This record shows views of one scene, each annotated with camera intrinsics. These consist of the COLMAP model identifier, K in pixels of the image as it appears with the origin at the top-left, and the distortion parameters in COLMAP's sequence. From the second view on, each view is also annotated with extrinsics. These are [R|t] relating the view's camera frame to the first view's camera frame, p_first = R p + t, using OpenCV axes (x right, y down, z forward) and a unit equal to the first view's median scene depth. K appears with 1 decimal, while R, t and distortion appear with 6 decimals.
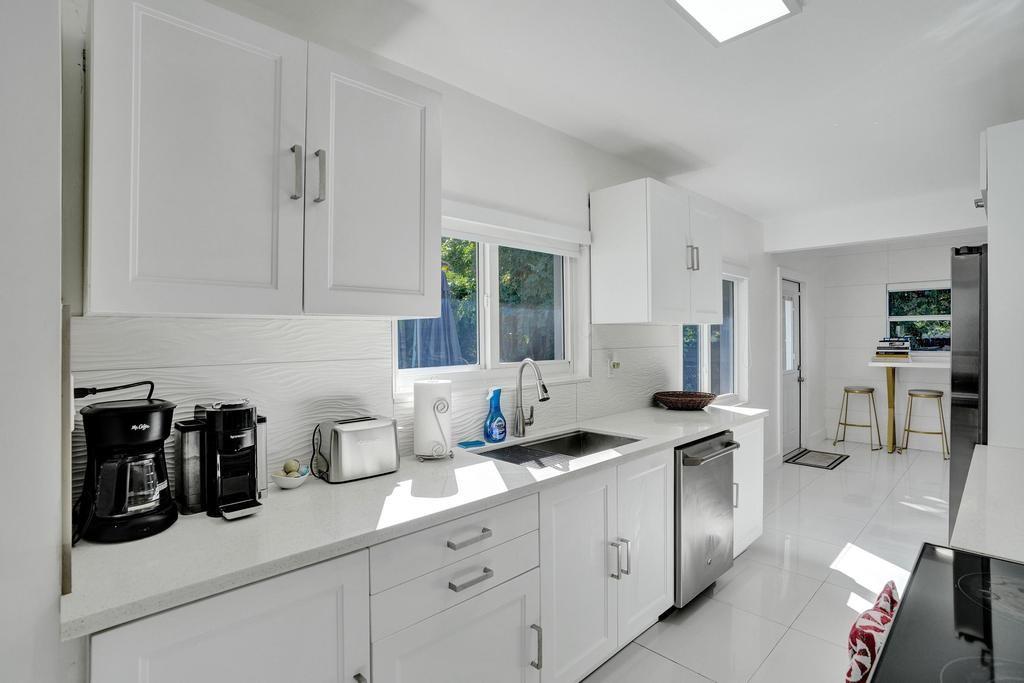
lens RADIAL K [[466.3, 0, 510.4], [0, 466.3, 339.2], [0, 0, 1]] dist [-0.006107, -0.000222]
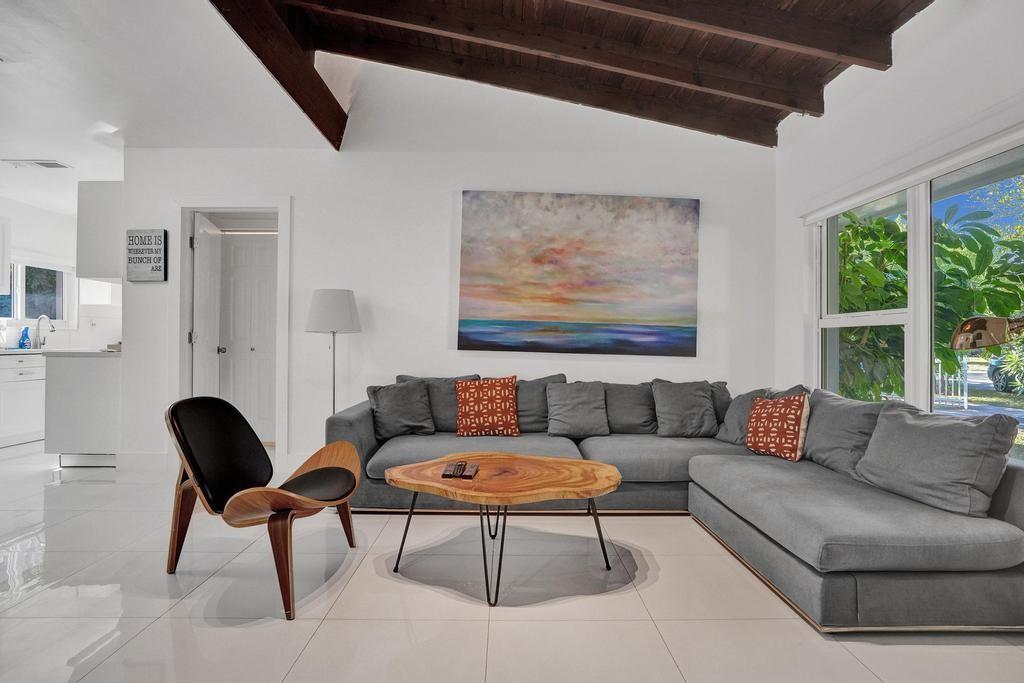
lens RADIAL K [[544.1, 0, 512.7], [0, 544.1, 338.1], [0, 0, 1]] dist [-0.002714, 0.001922]
pose [[0.685032, 0.011441, 0.728423, -0.311631], [0.002030, 0.999843, -0.017613, 0.192318], [-0.728510, 0.013544, 0.684901, -2.422695]]
